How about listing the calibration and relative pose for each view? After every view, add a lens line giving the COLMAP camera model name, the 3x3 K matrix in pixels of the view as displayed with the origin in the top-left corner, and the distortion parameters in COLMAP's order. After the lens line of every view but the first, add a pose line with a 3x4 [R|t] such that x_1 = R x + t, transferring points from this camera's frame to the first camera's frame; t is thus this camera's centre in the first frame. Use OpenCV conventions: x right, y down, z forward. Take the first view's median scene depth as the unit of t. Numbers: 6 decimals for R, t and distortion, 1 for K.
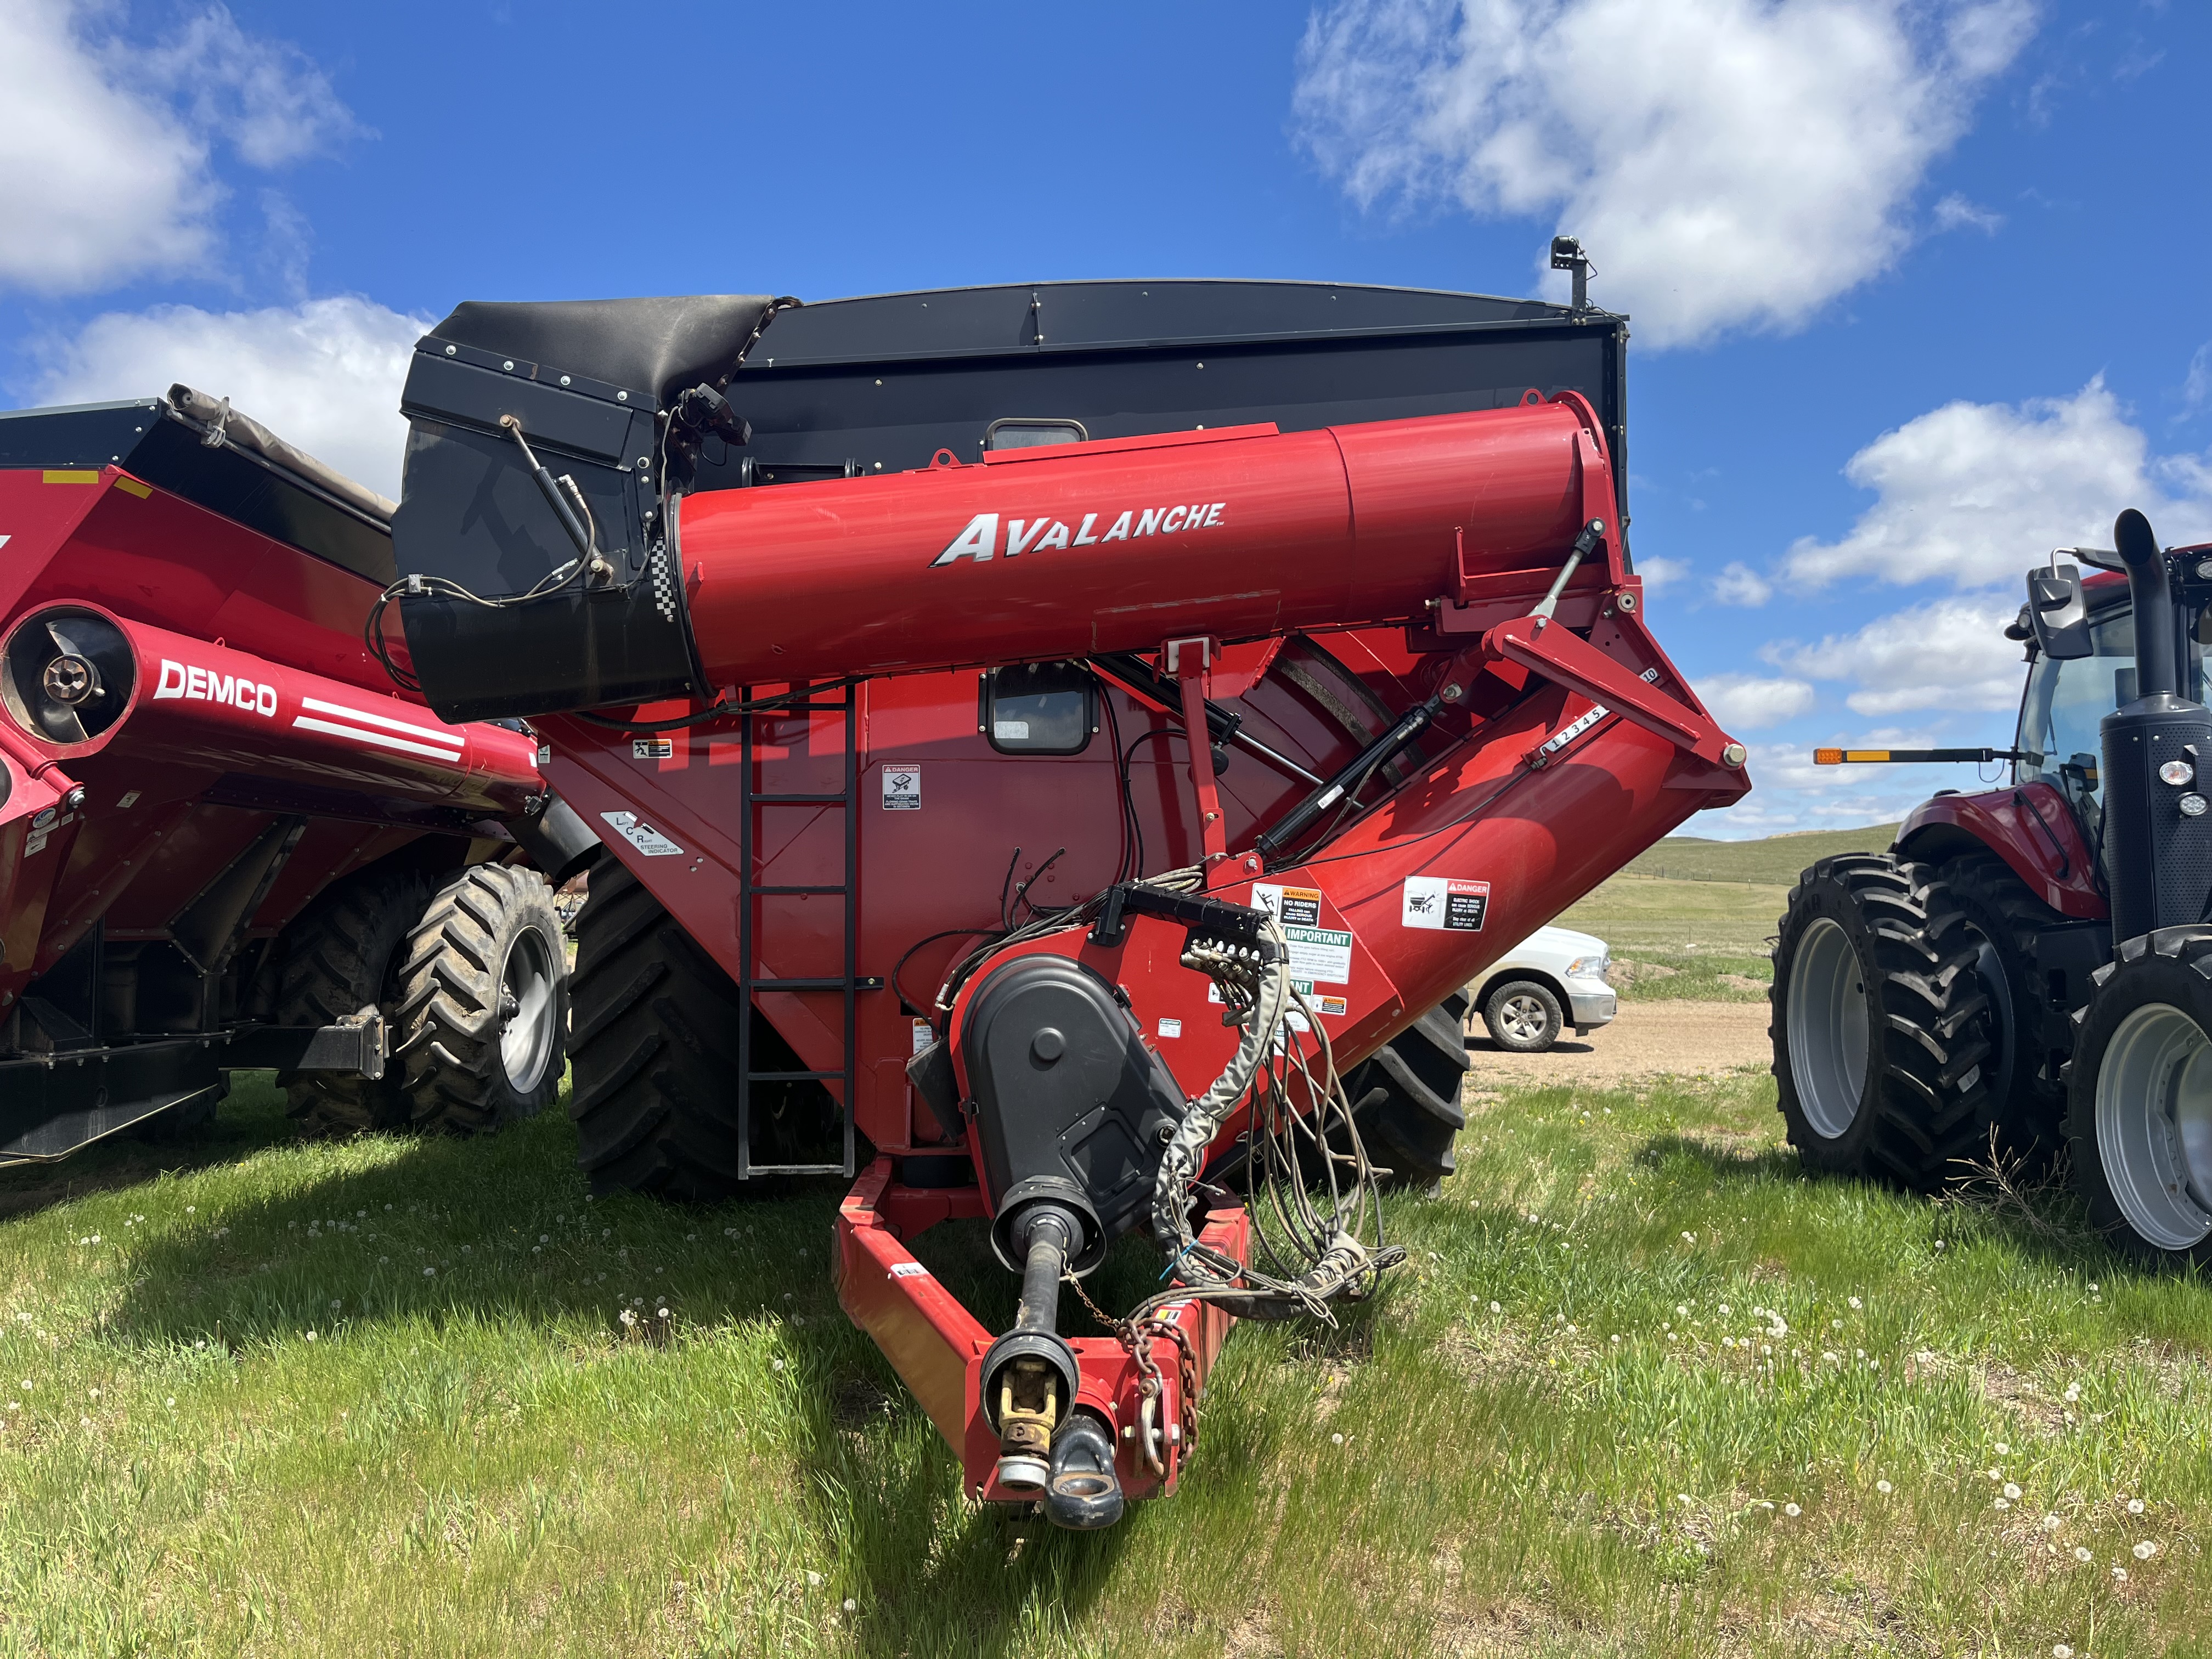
lens RADIAL K [[1761.4, 0, 1143.7], [0, 1761.4, 829.0], [0, 0, 1]] dist [0.084328, -0.000095]
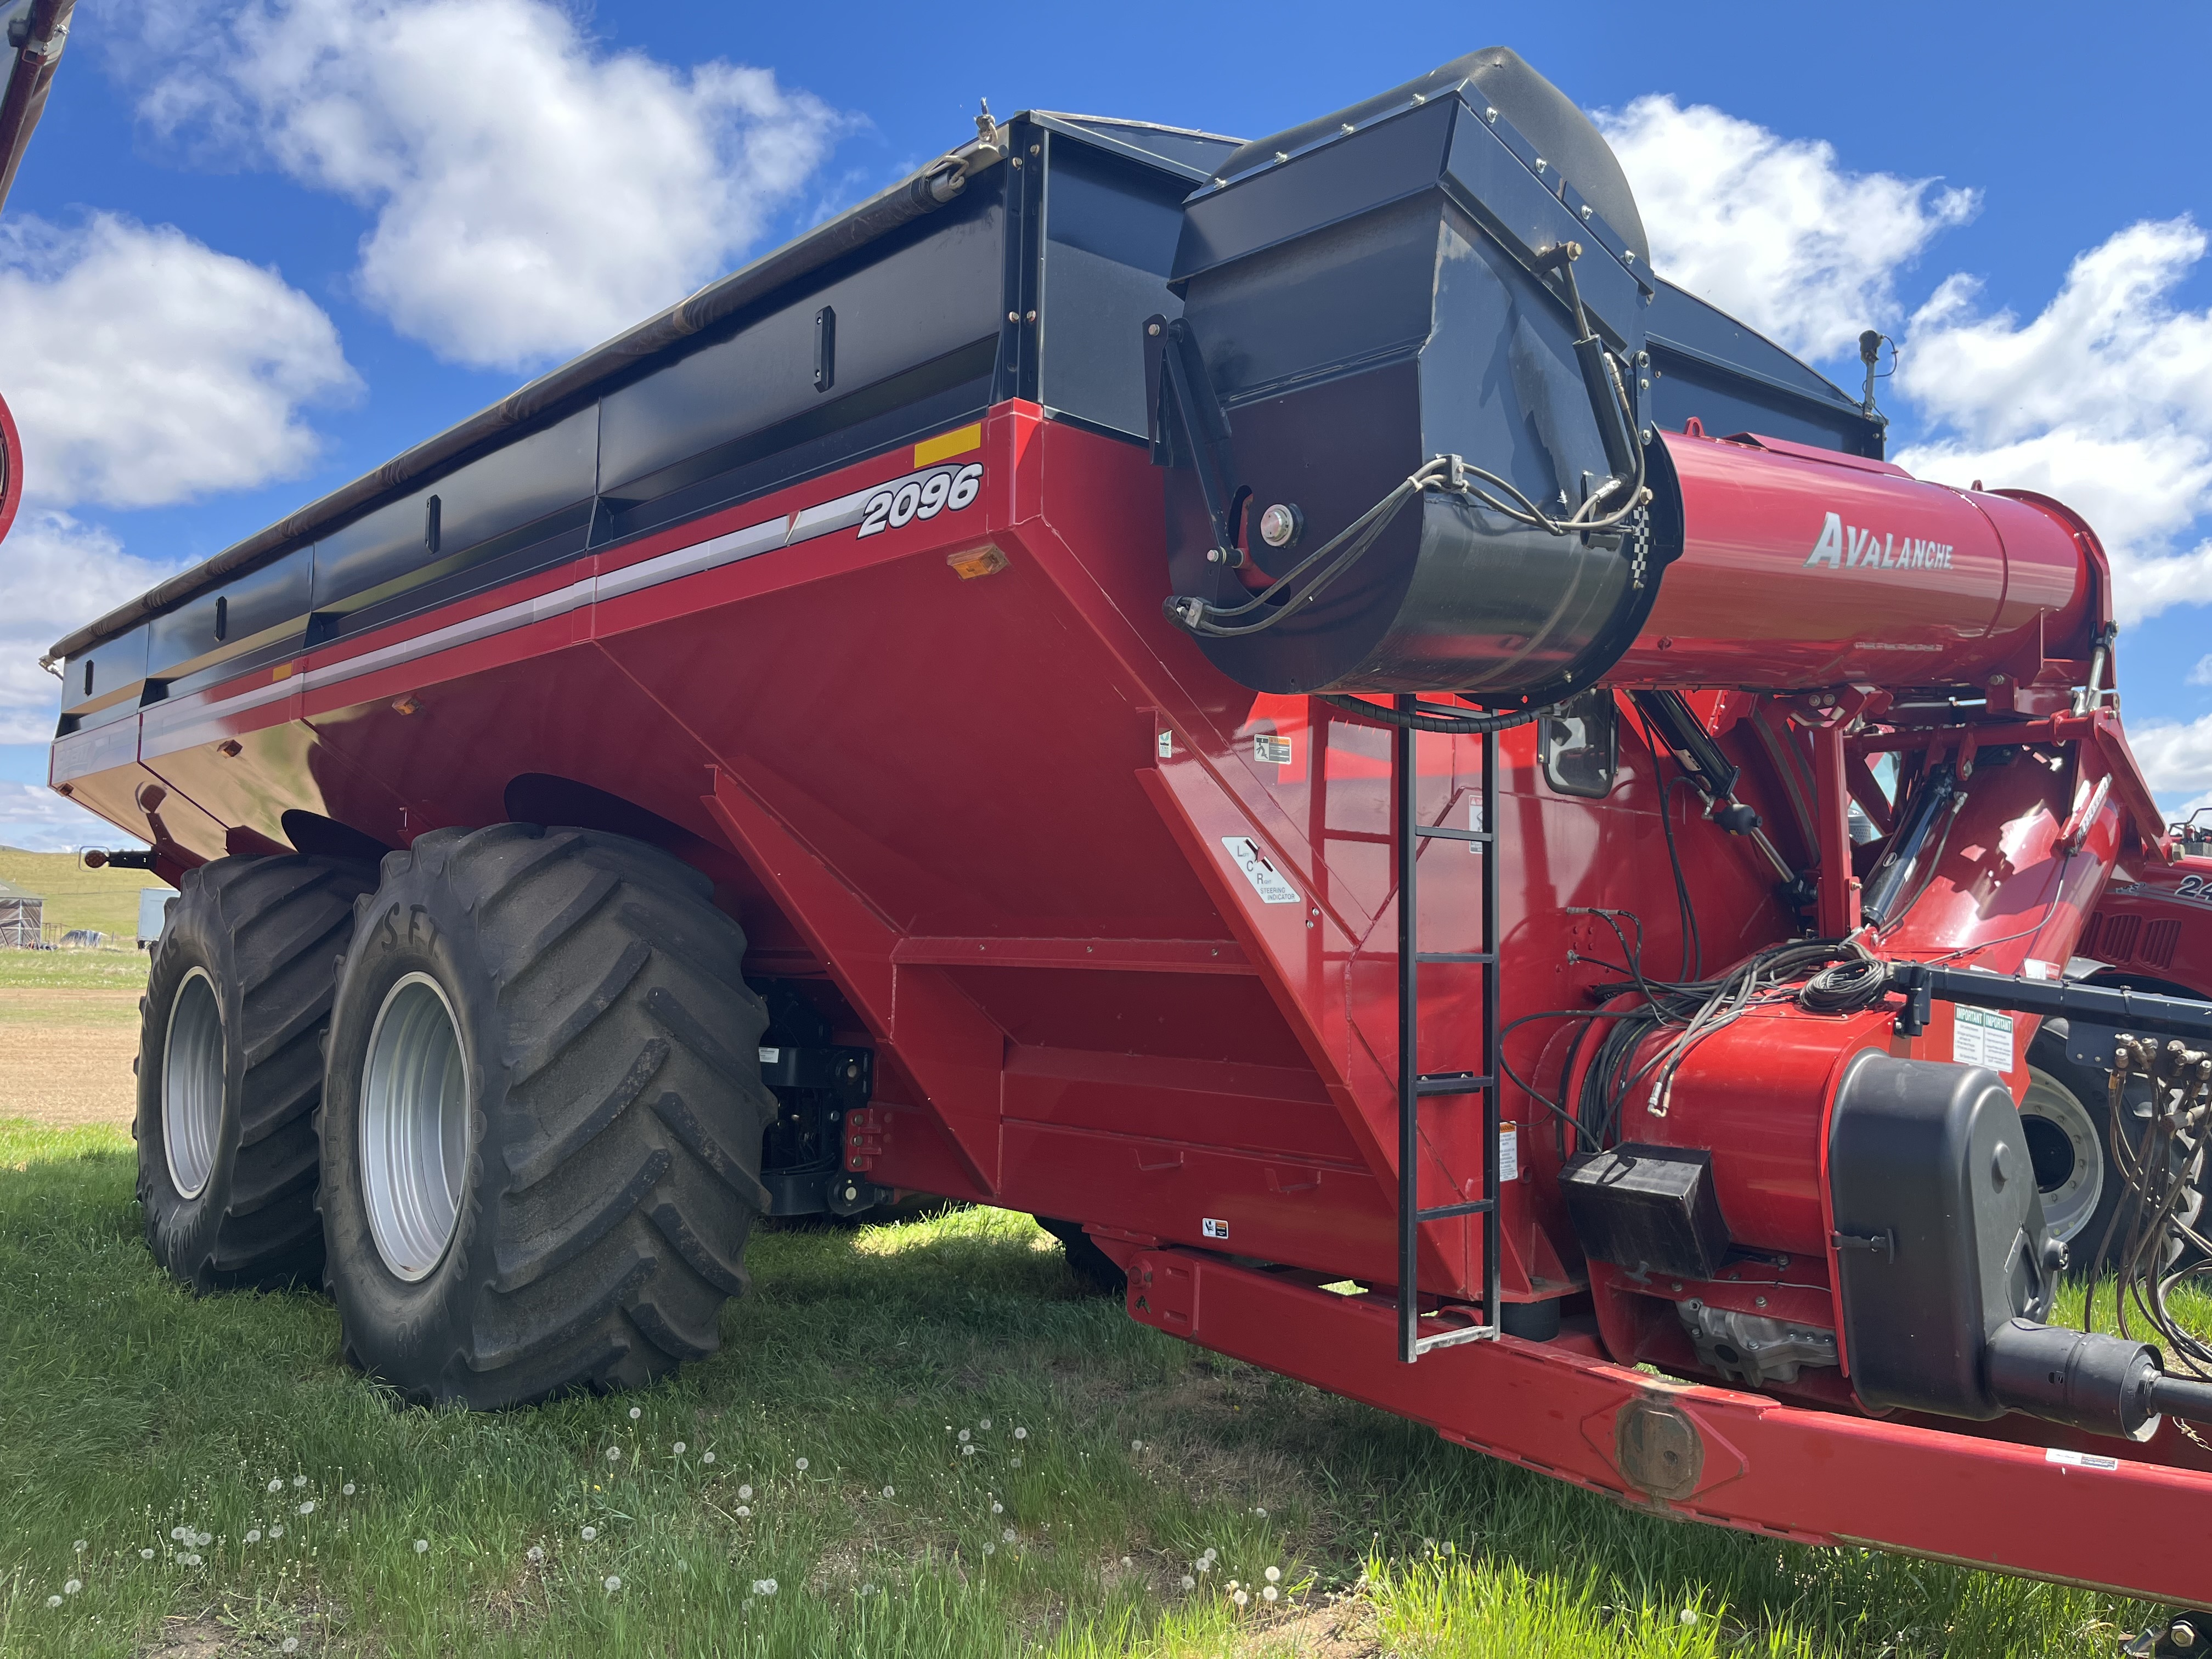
lens RADIAL K [[1675.6, 0, 1112.8], [0, 1675.6, 831.2], [0, 0, 1]] dist [0.158624, -0.242908]
pose [[0.751871, 0.059955, 0.656579, -0.755377], [-0.051558, 0.998154, -0.032104, 0.011299], [-0.657291, -0.009714, 0.753574, 0.545592]]
